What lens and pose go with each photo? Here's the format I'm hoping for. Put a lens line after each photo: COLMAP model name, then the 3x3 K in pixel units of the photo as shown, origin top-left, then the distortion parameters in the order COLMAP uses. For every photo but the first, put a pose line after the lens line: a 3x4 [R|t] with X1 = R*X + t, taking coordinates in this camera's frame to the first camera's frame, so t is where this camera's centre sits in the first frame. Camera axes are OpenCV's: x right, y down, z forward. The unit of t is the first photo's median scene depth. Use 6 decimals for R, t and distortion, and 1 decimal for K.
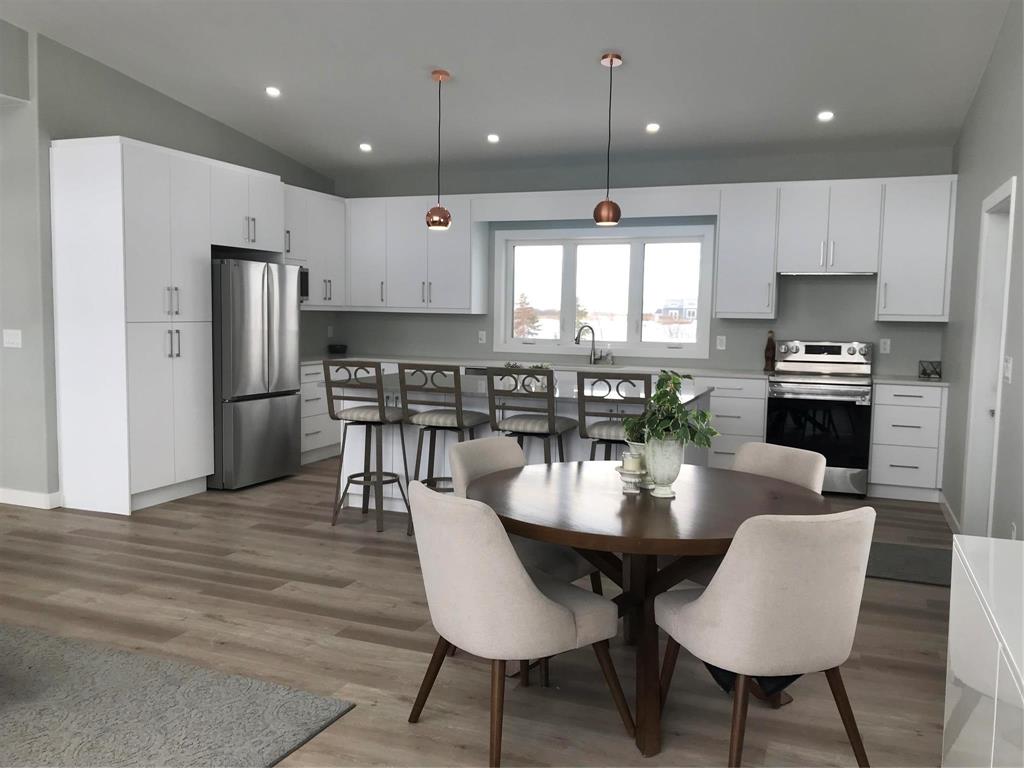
lens RADIAL K [[844.7, 0, 509.7], [0, 844.7, 380.7], [0, 0, 1]] dist [0.030831, 0.003471]
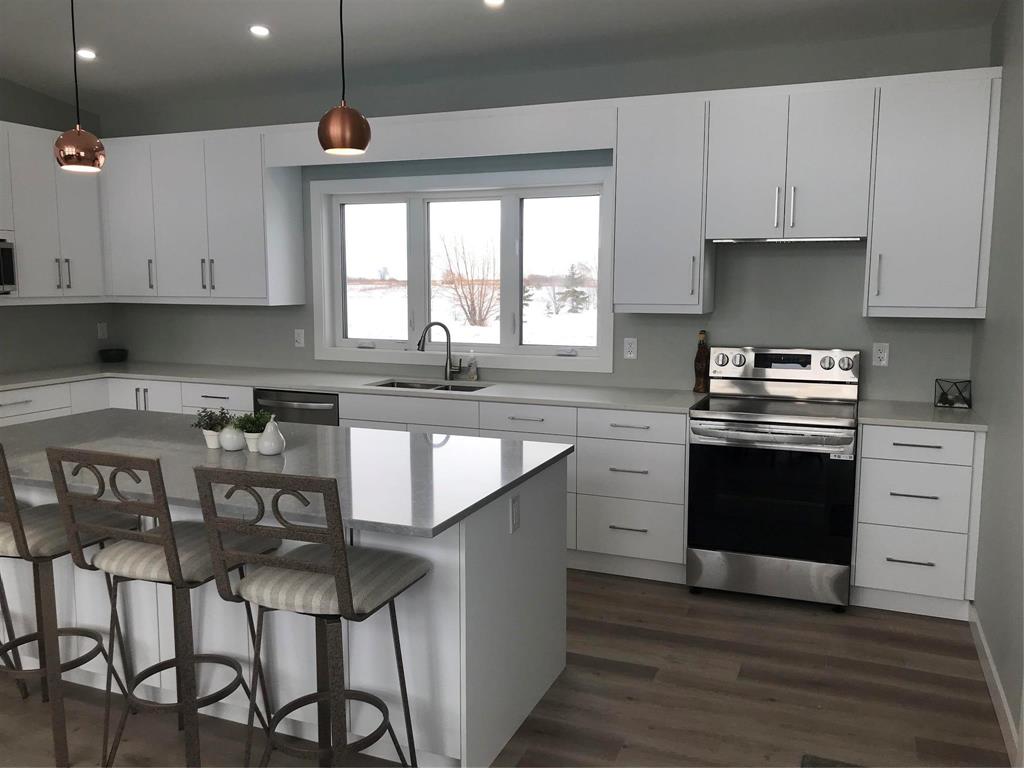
lens RADIAL K [[842.2, 0, 513.5], [0, 842.2, 382.1], [0, 0, 1]] dist [0.062133, -0.085315]
pose [[0.999855, -0.014906, -0.008261, 0.214697], [0.015233, 0.999040, 0.041071, -0.061056], [0.007641, -0.041191, 0.999122, 0.454236]]
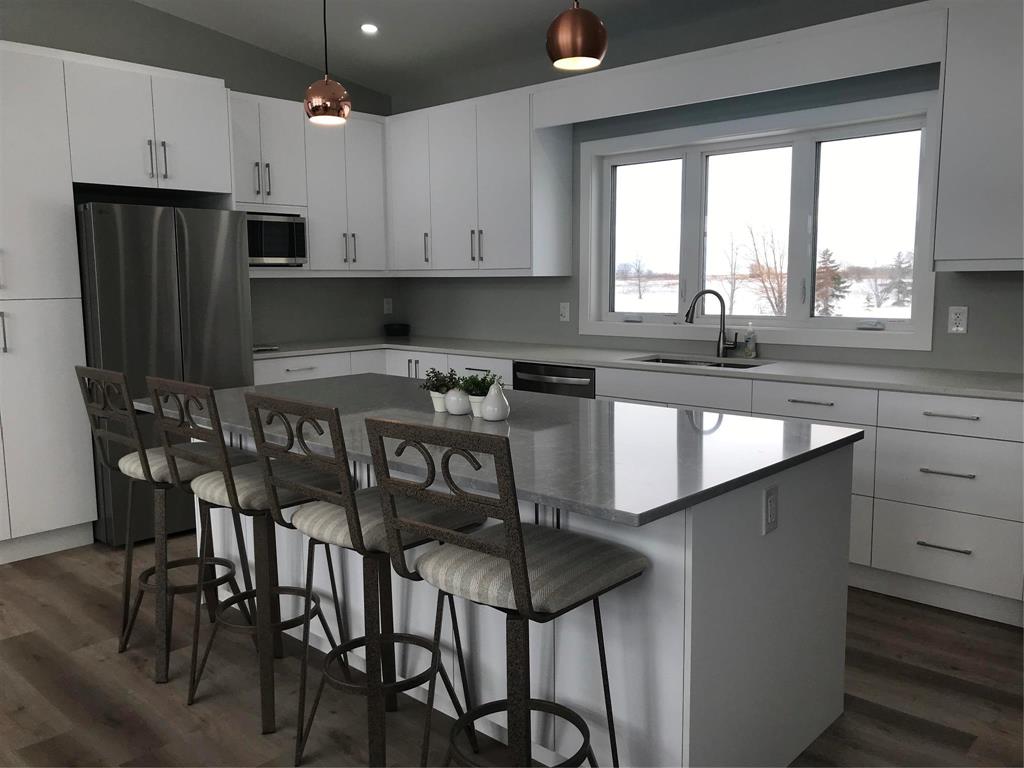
lens RADIAL K [[842.2, 0, 513.5], [0, 842.2, 382.1], [0, 0, 1]] dist [0.062133, -0.085315]
pose [[0.935110, 0.018129, -0.353893, 0.236453], [-0.002909, 0.999050, 0.043491, -0.037322], [0.354345, -0.039640, 0.934274, 0.548750]]
